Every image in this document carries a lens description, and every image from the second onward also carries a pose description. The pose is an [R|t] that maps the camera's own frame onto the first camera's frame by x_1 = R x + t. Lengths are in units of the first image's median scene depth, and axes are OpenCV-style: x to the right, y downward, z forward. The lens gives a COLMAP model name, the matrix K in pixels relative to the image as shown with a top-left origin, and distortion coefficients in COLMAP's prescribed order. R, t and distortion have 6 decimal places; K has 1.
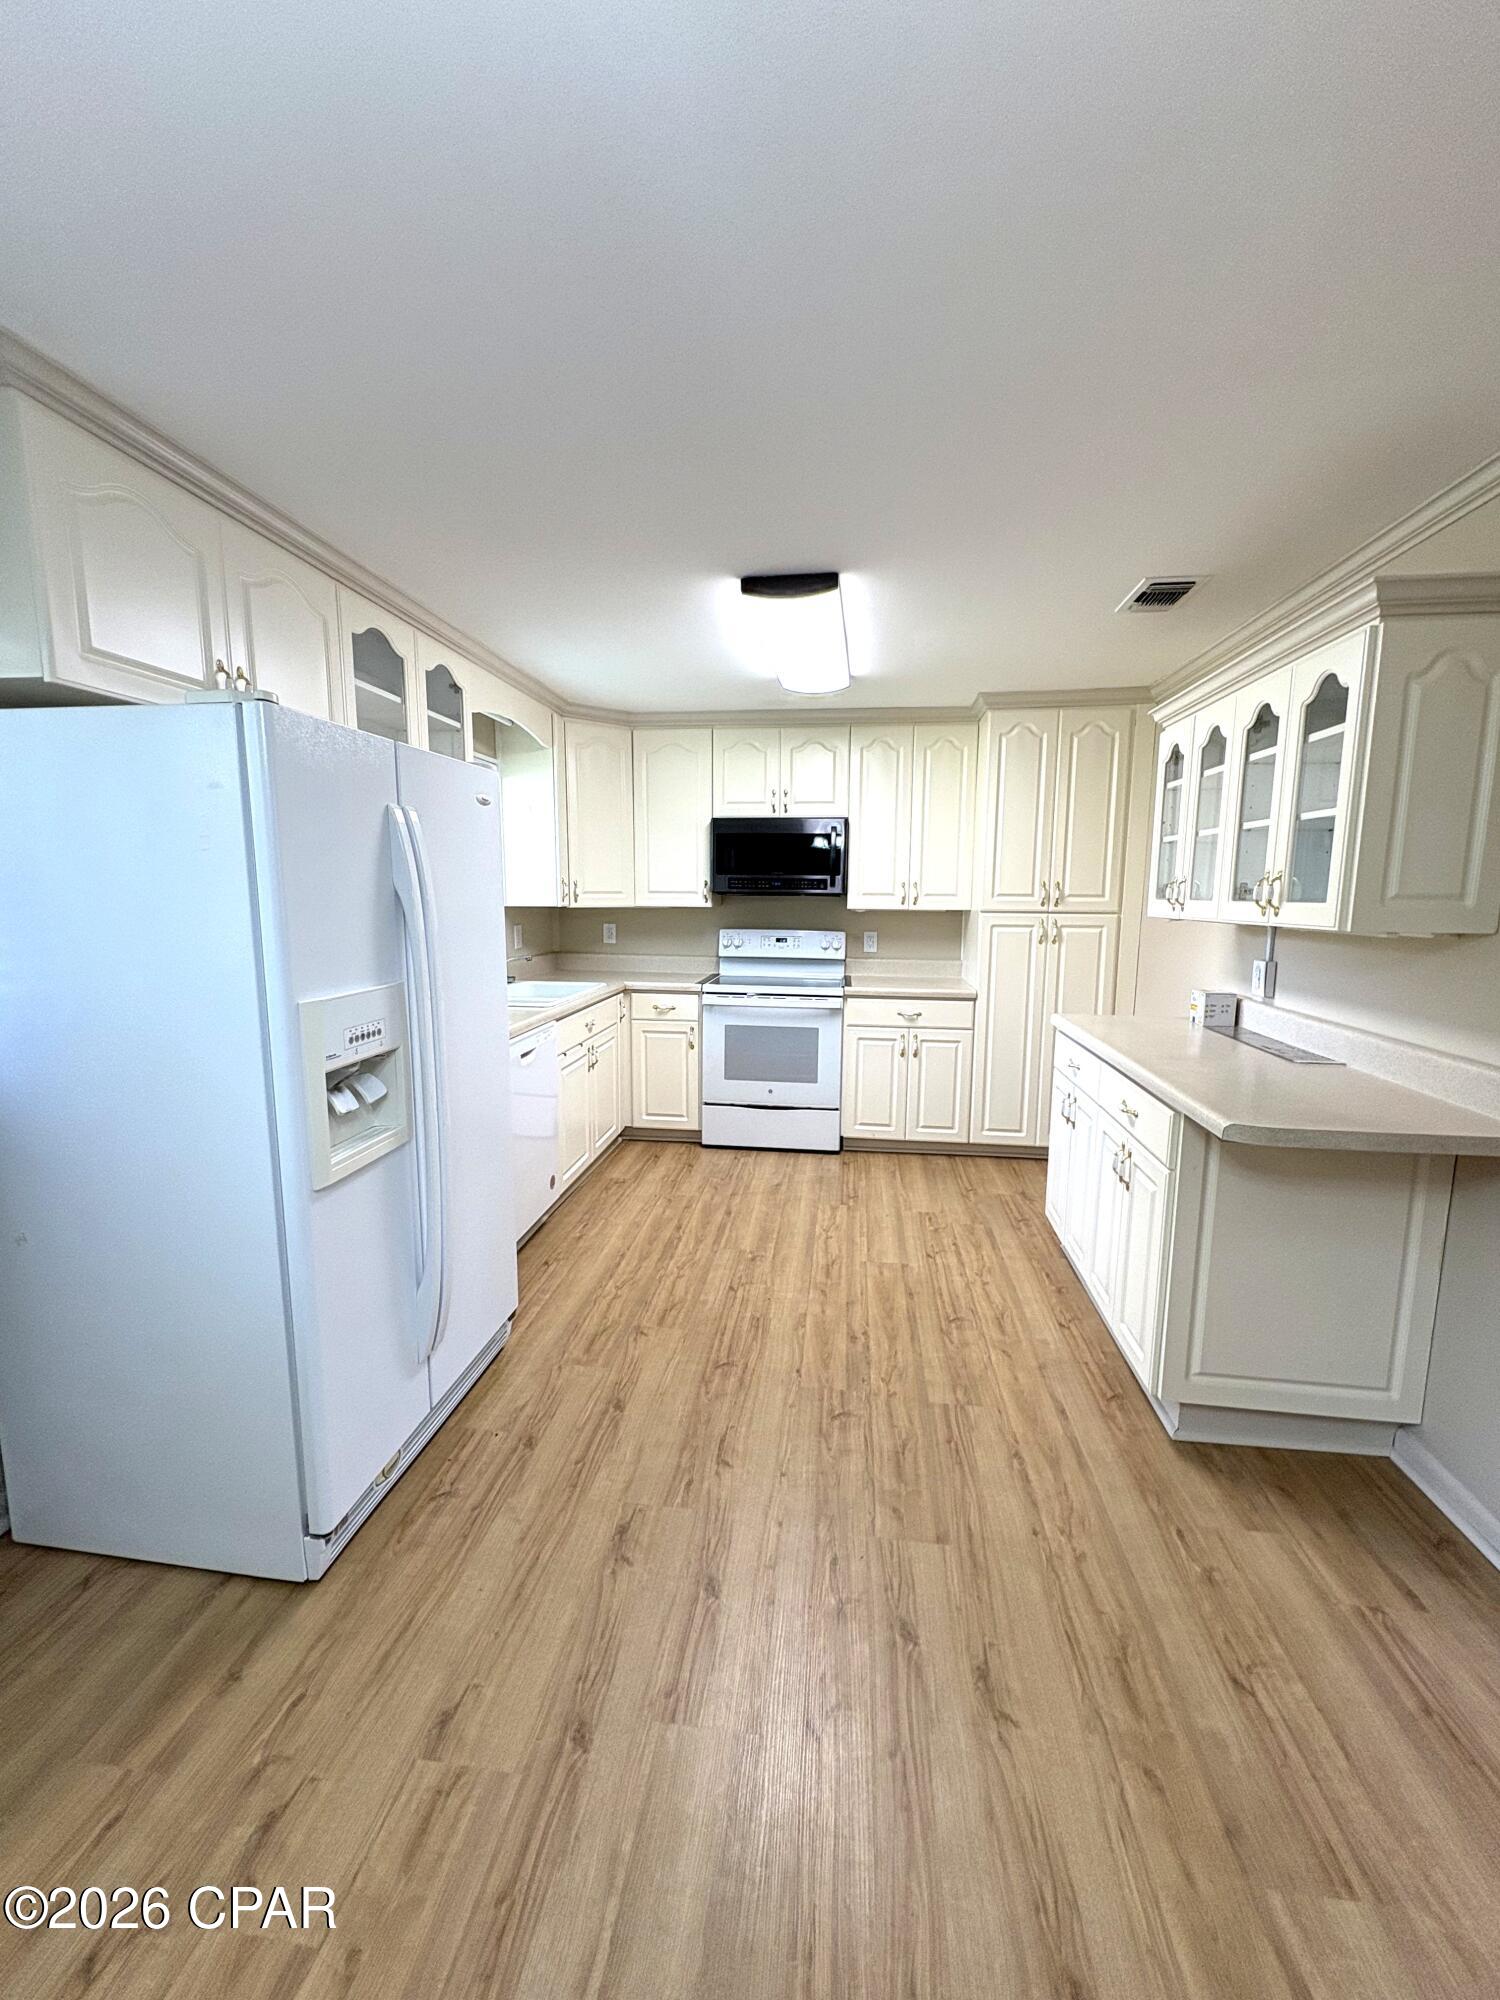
lens RADIAL K [[793.5, 0, 750.0], [0, 793.5, 1000.0], [0, 0, 1]] dist [0.000142, -0.000124]
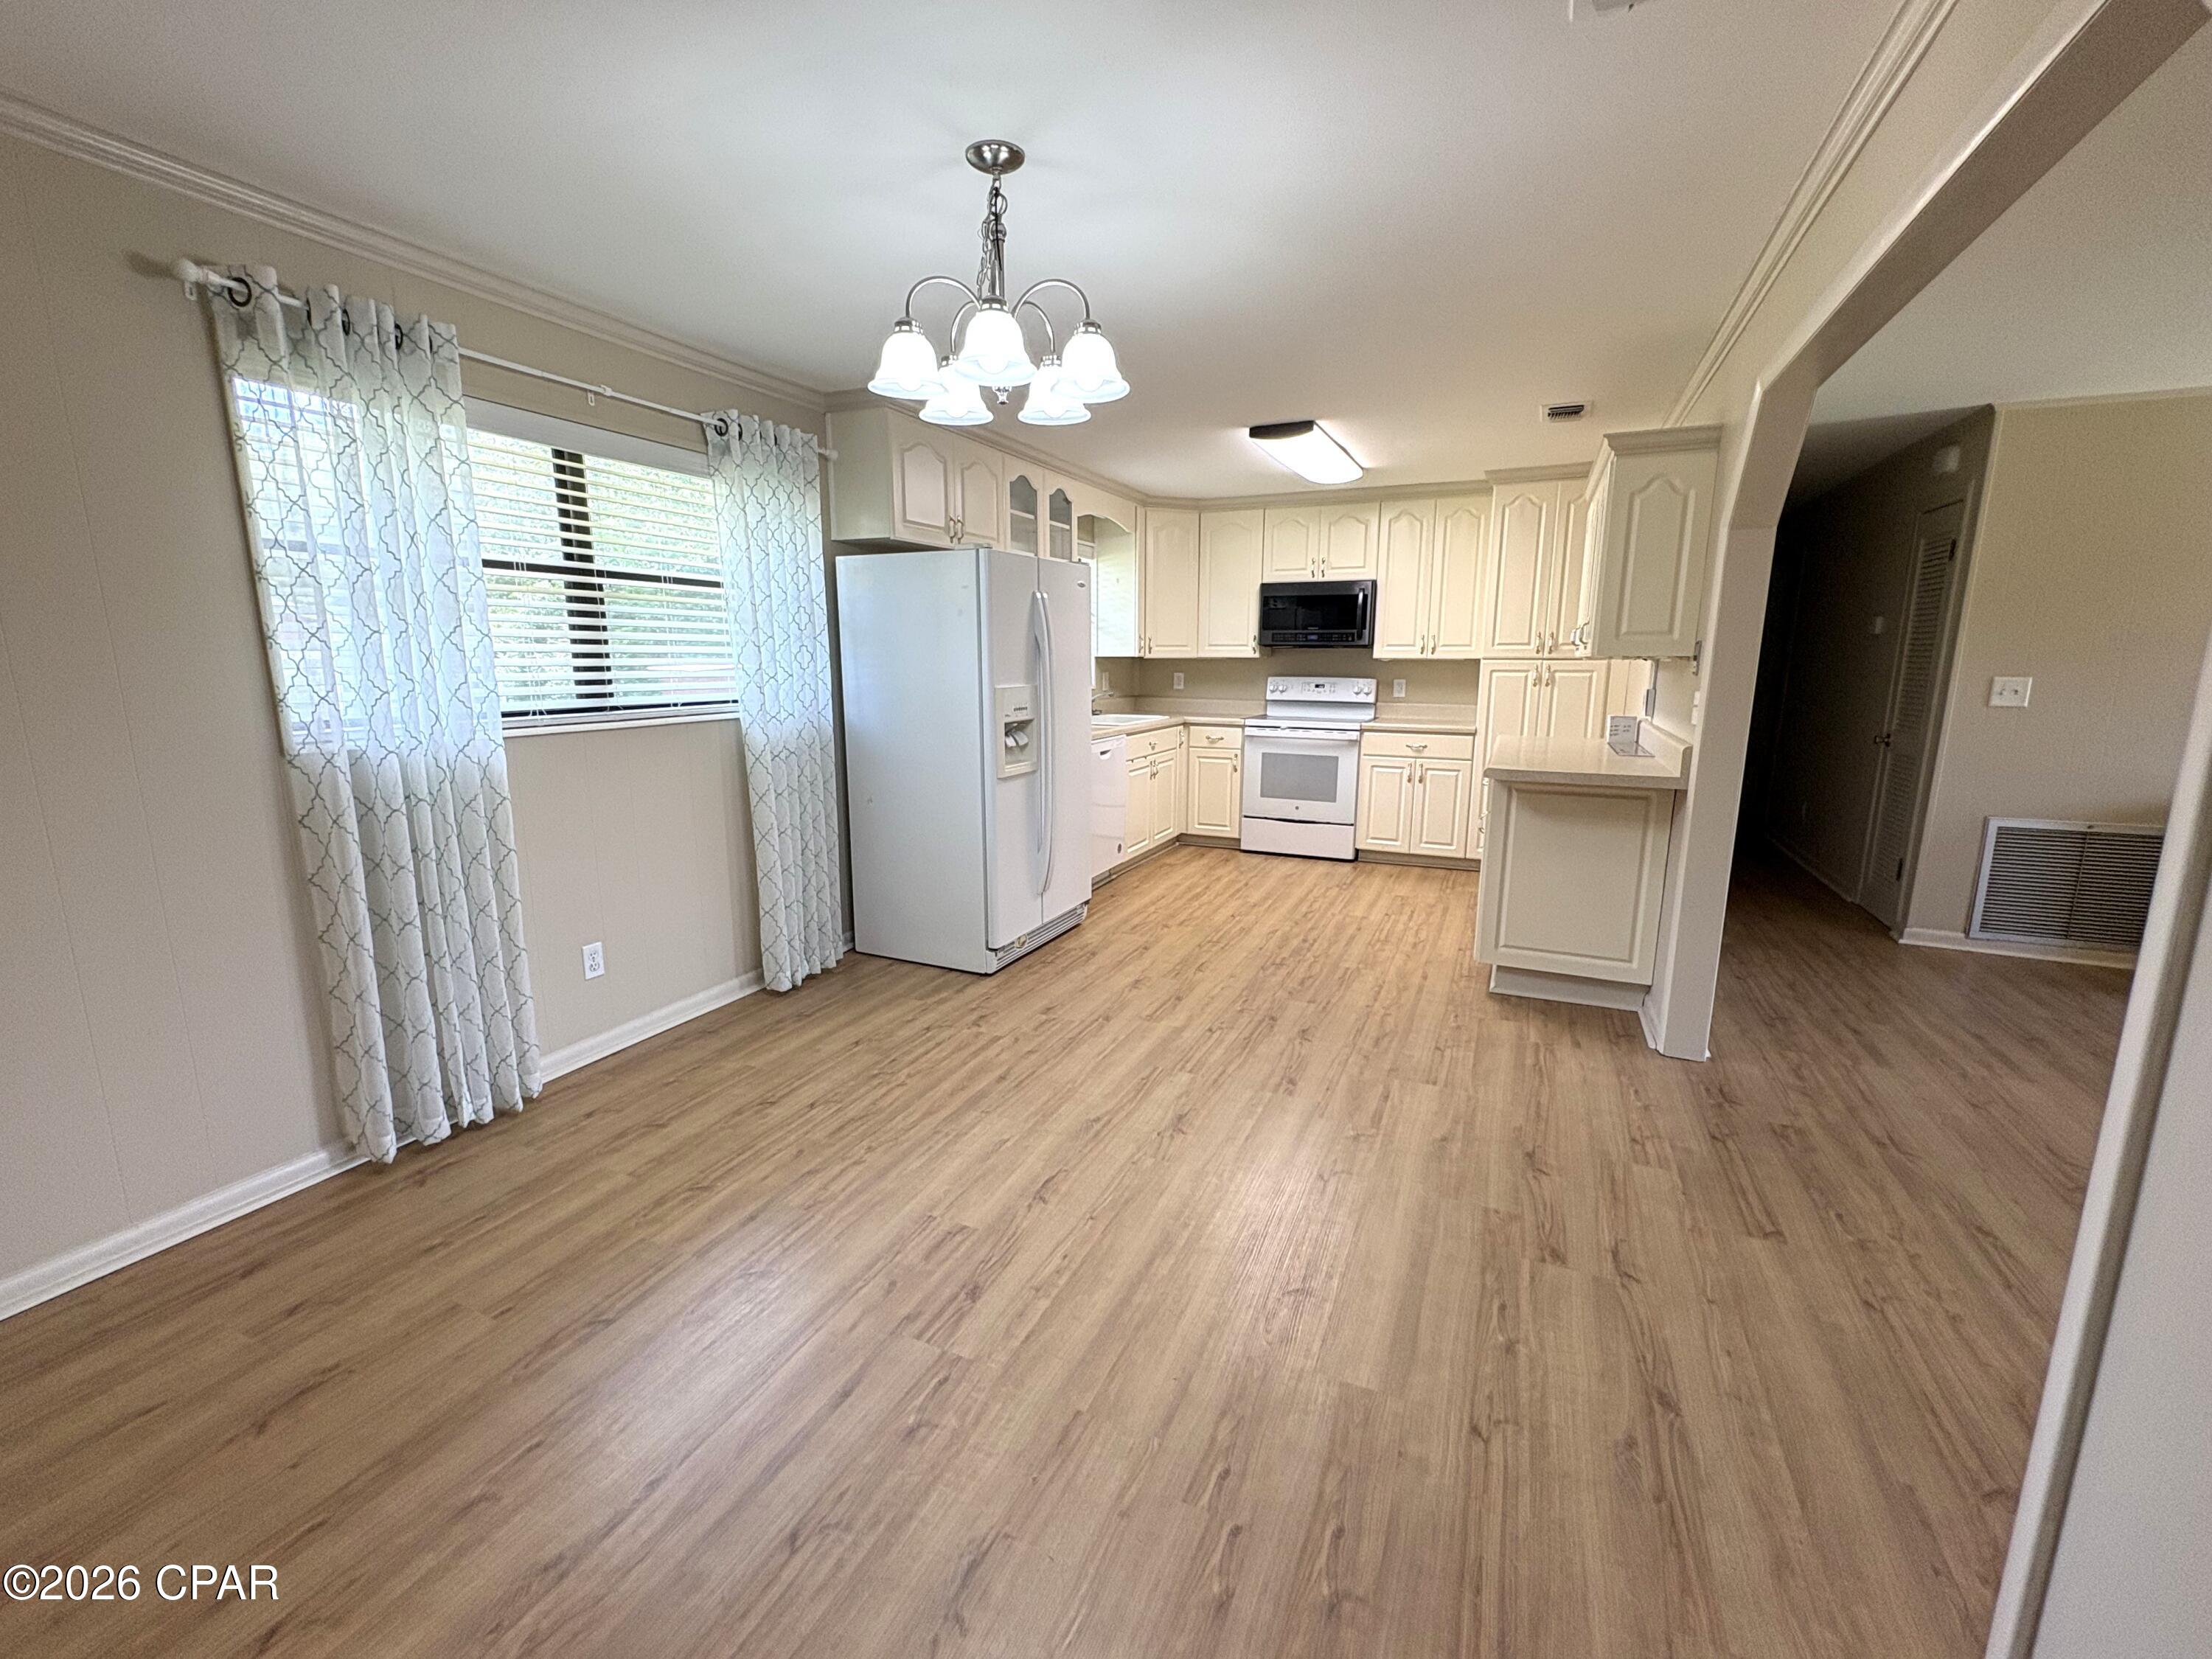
lens RADIAL K [[921.0, 0, 1103.6], [0, 921.0, 830.8], [0, 0, 1]] dist [0.003849, 0.000134]
pose [[0.954996, 0.050770, -0.292242, 0.231354], [-0.036367, 0.997851, 0.054511, 0.122884], [0.294381, -0.041430, 0.954790, -0.661187]]
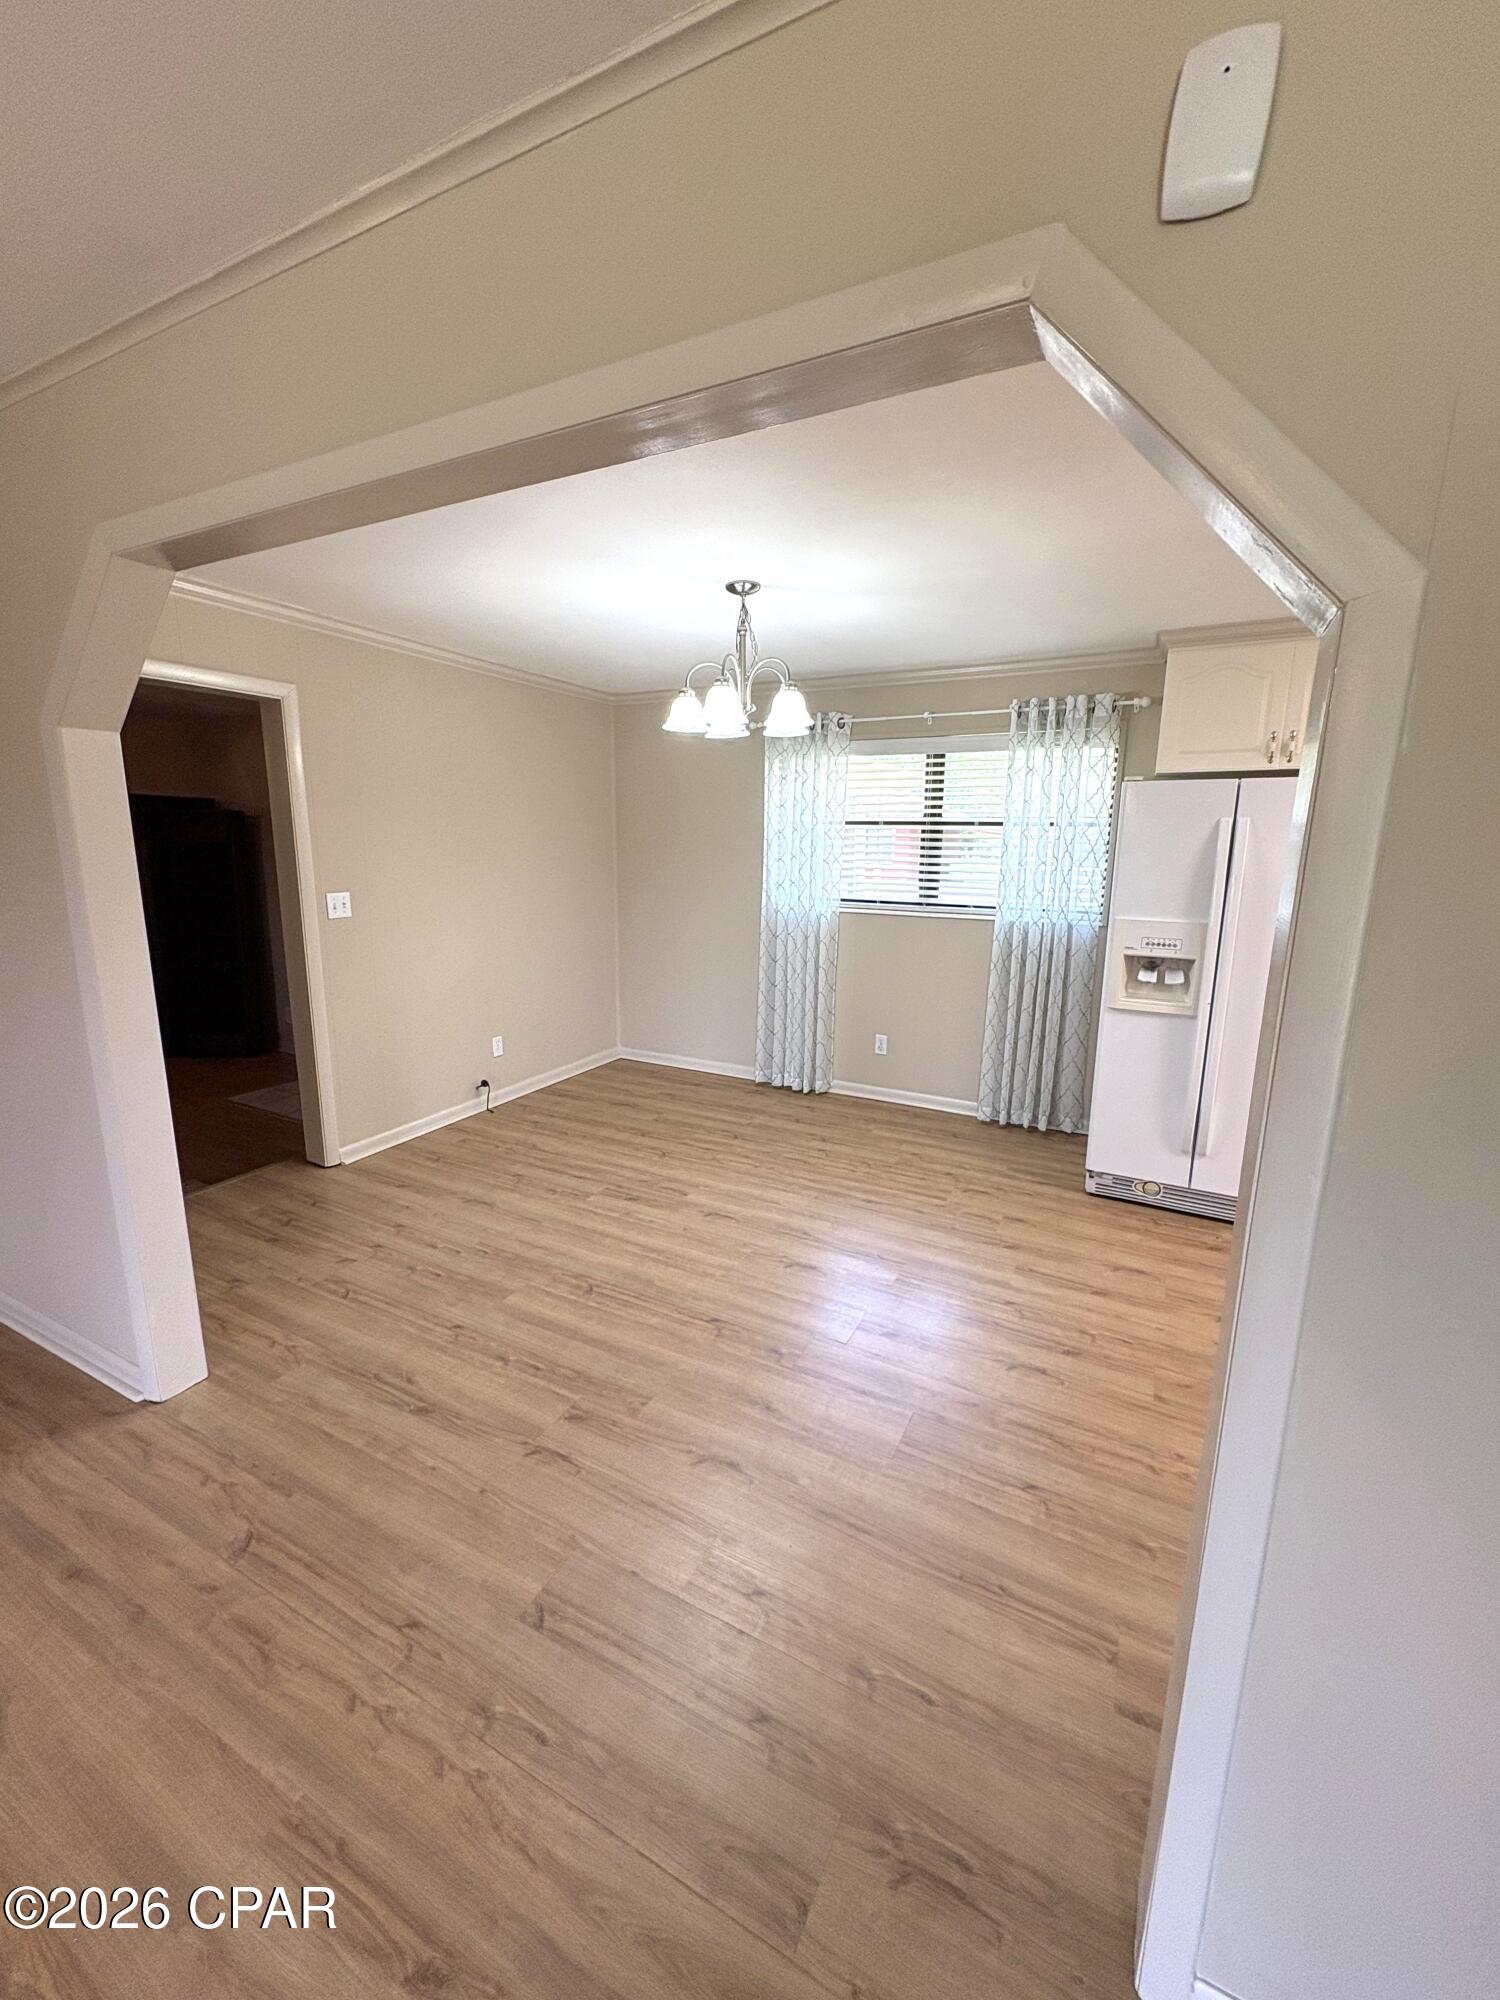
lens RADIAL K [[790.9, 0, 754.5], [0, 790.9, 994.8], [0, 0, 1]] dist [0.000566, 0.000036]
pose [[-0.344124, 0.169487, -0.923500, 0.912816], [-0.143951, 0.962421, 0.230271, -0.077049], [0.927824, 0.212181, -0.306794, 0.398265]]
